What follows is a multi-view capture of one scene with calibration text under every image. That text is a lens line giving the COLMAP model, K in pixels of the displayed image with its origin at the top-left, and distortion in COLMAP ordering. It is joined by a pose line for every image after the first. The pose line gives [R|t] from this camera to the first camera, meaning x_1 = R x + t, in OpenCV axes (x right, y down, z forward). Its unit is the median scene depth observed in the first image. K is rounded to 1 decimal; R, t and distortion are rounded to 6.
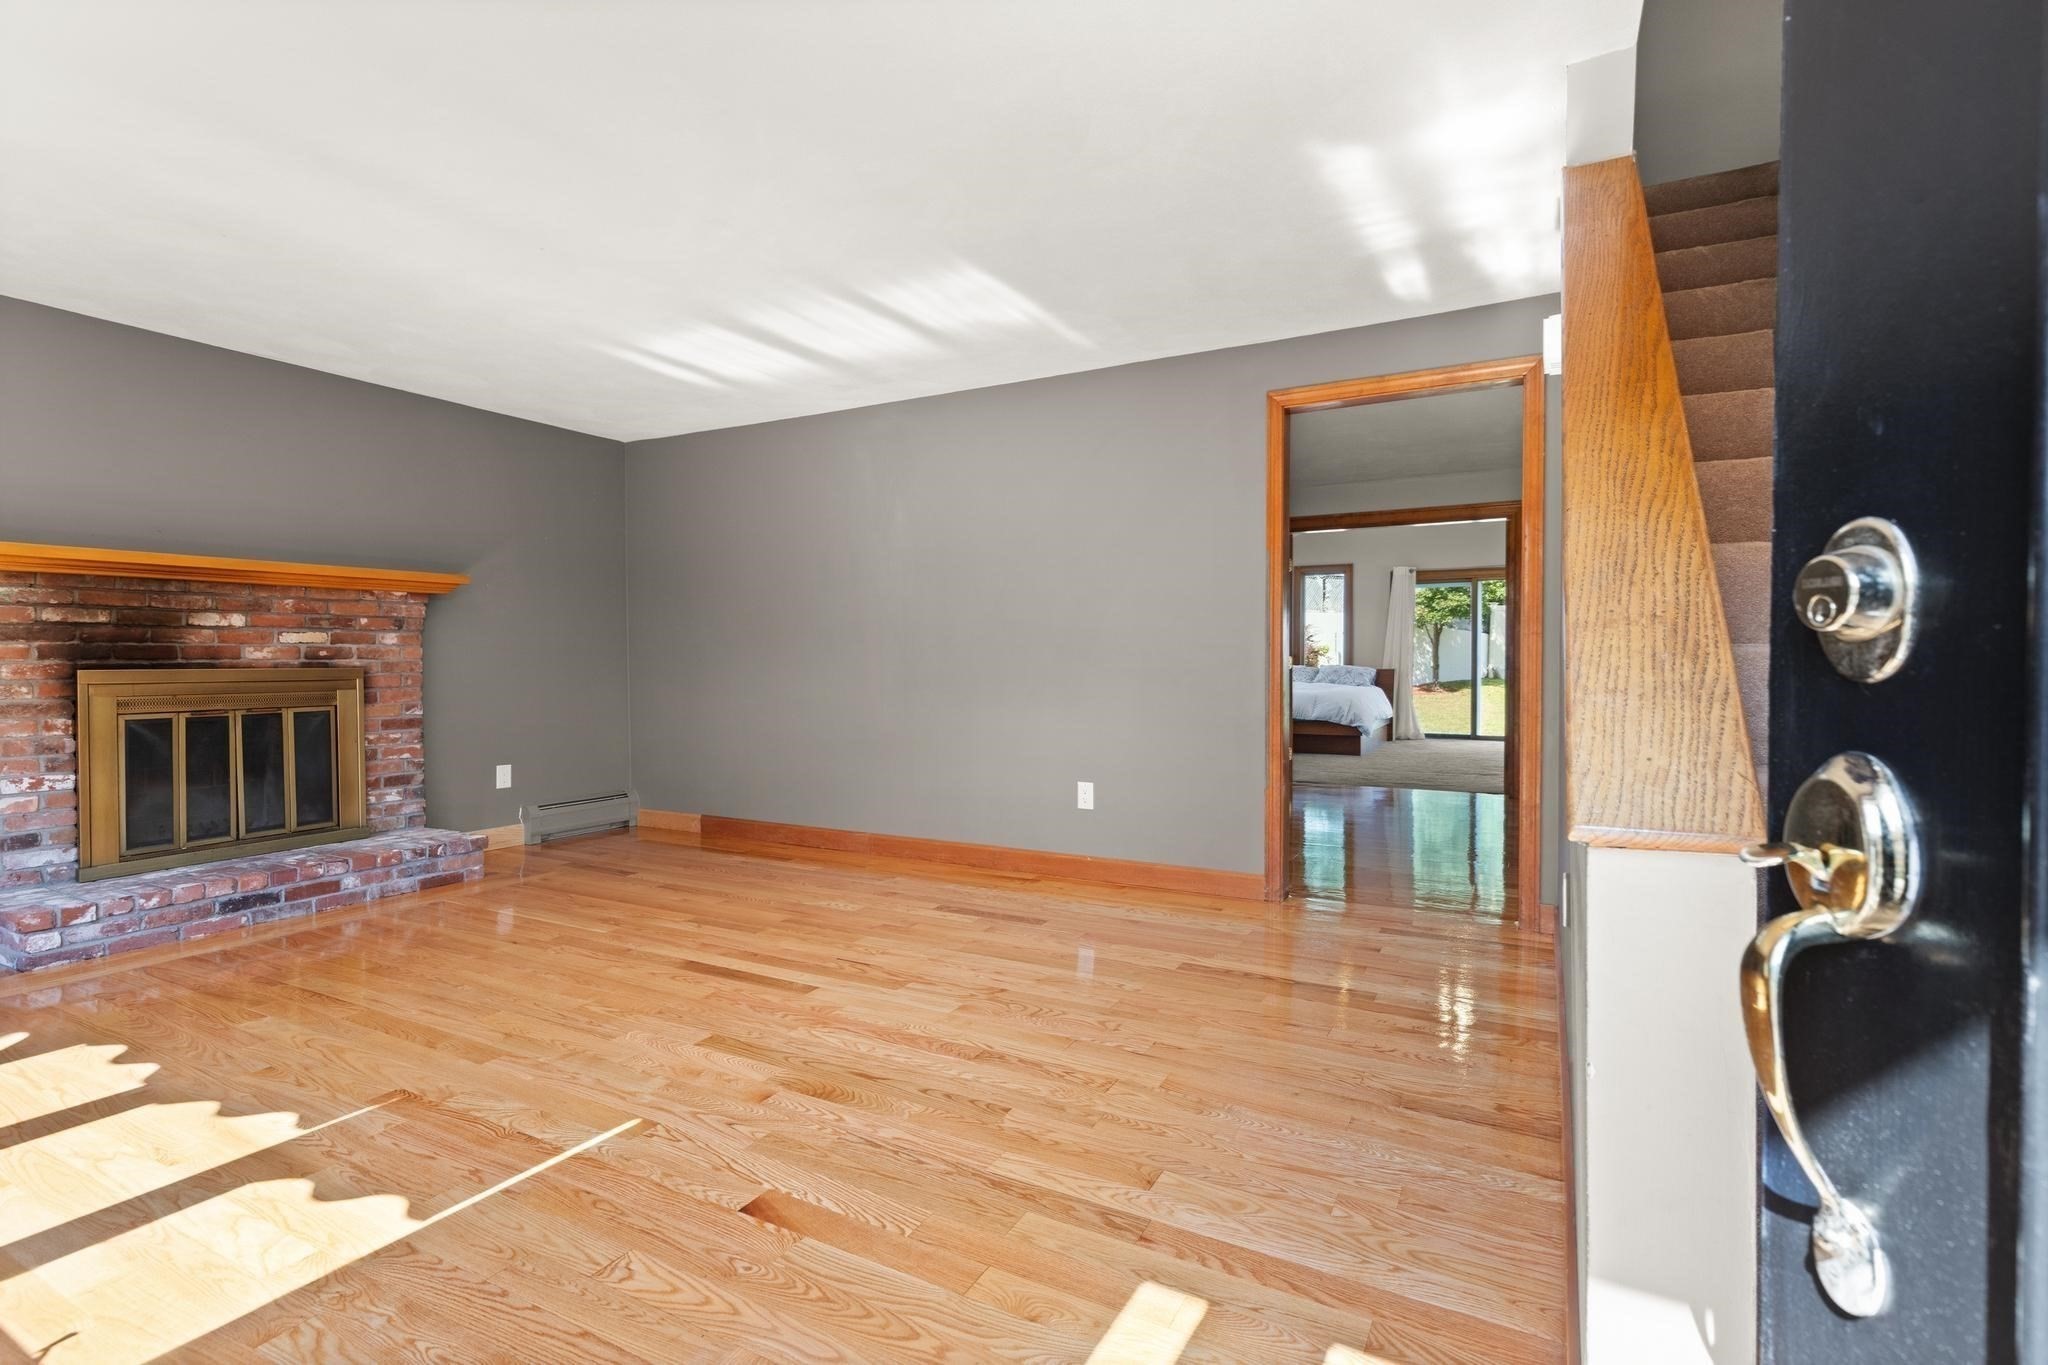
lens RADIAL K [[942.2, 0, 1029.0], [0, 942.2, 680.6], [0, 0, 1]] dist [0.004363, -0.001418]
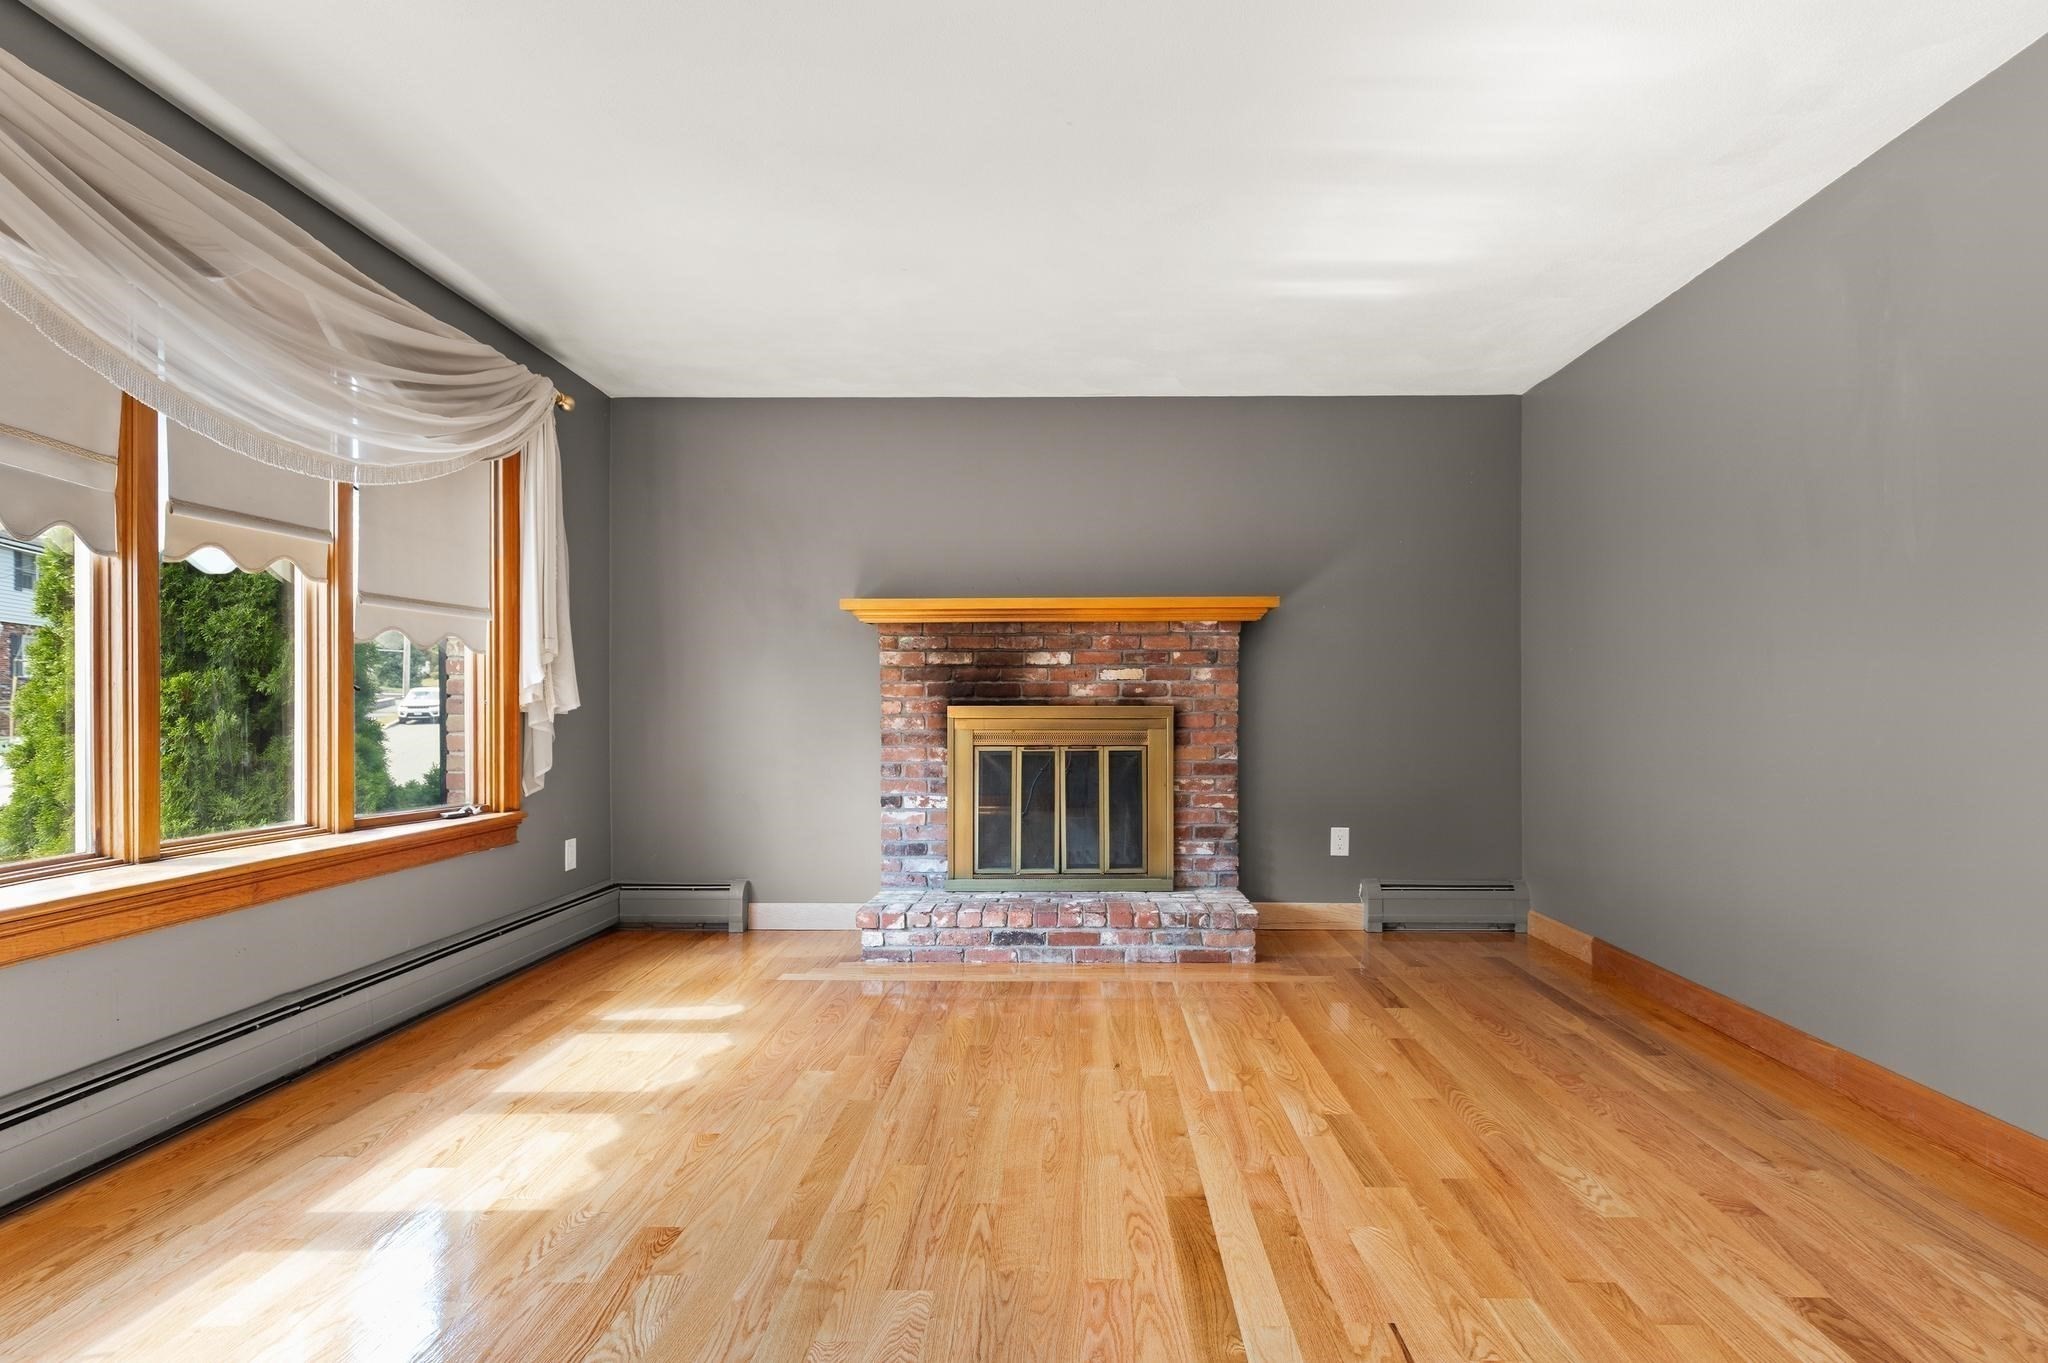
lens RADIAL K [[1007.5, 0, 1072.0], [0, 1007.5, 705.4], [0, 0, 1]] dist [-0.005309, 0.000093]
pose [[0.464367, 0.001778, -0.885641, 0.136473], [-0.020559, 0.999750, -0.008773, -0.003772], [0.885404, 0.022282, 0.464288, 0.517550]]
